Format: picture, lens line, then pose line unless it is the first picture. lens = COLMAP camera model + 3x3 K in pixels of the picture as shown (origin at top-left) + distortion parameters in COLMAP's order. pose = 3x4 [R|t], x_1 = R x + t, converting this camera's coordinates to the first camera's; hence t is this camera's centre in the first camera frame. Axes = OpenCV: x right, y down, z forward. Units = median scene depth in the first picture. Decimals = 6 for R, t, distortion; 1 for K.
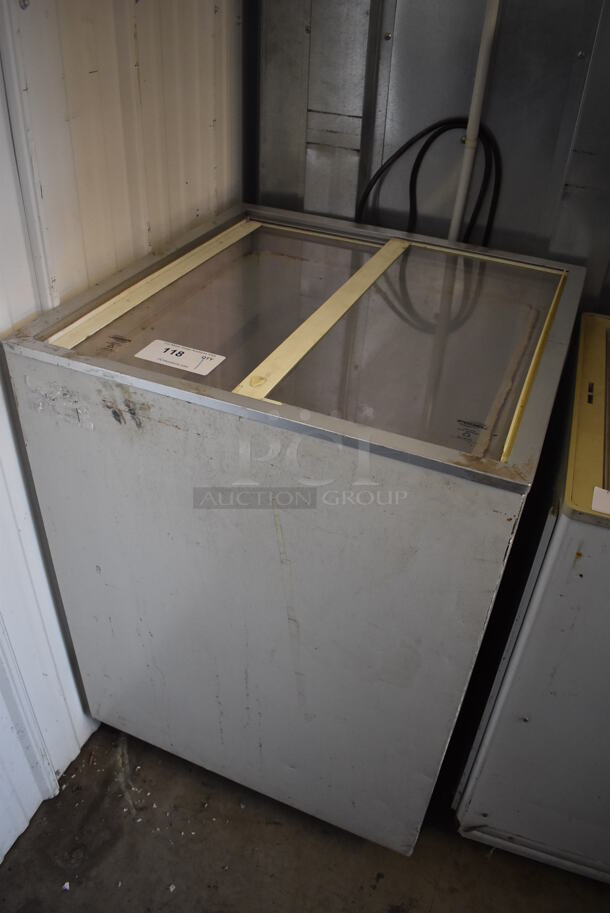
lens RADIAL K [[713.5, 0, 305.0], [0, 713.5, 456.5], [0, 0, 1]] dist [-0.085271, 0.006814]
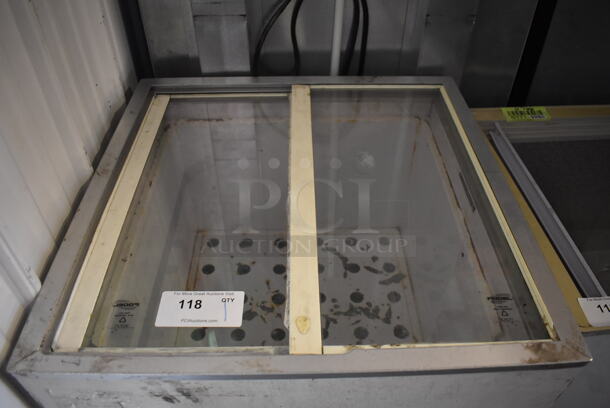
lens RADIAL K [[476.7, 0, 305.0], [0, 476.7, 204.0], [0, 0, 1]] dist [-0.085271, 0.006814]
pose [[0.910123, -0.312786, 0.271738, -0.174692], [0.276348, 0.946897, 0.164372, -0.339335], [-0.308721, -0.074504, 0.948230, 0.341860]]
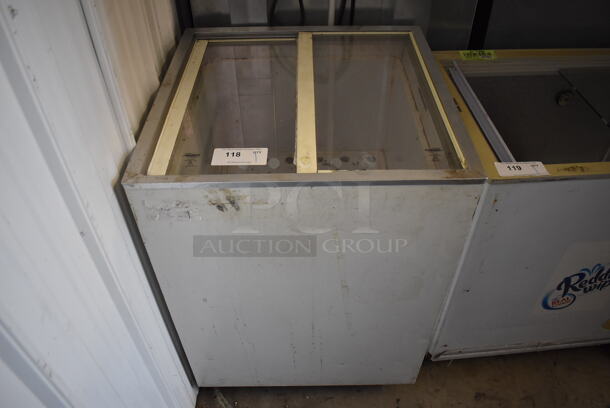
lens RADIAL K [[476.7, 0, 305.0], [0, 476.7, 204.0], [0, 0, 1]] dist [-0.085271, 0.006814]
pose [[0.914120, -0.317082, 0.252673, -0.333180], [0.279298, 0.944221, 0.174469, -0.180320], [-0.293900, -0.088915, 0.951692, -0.019829]]
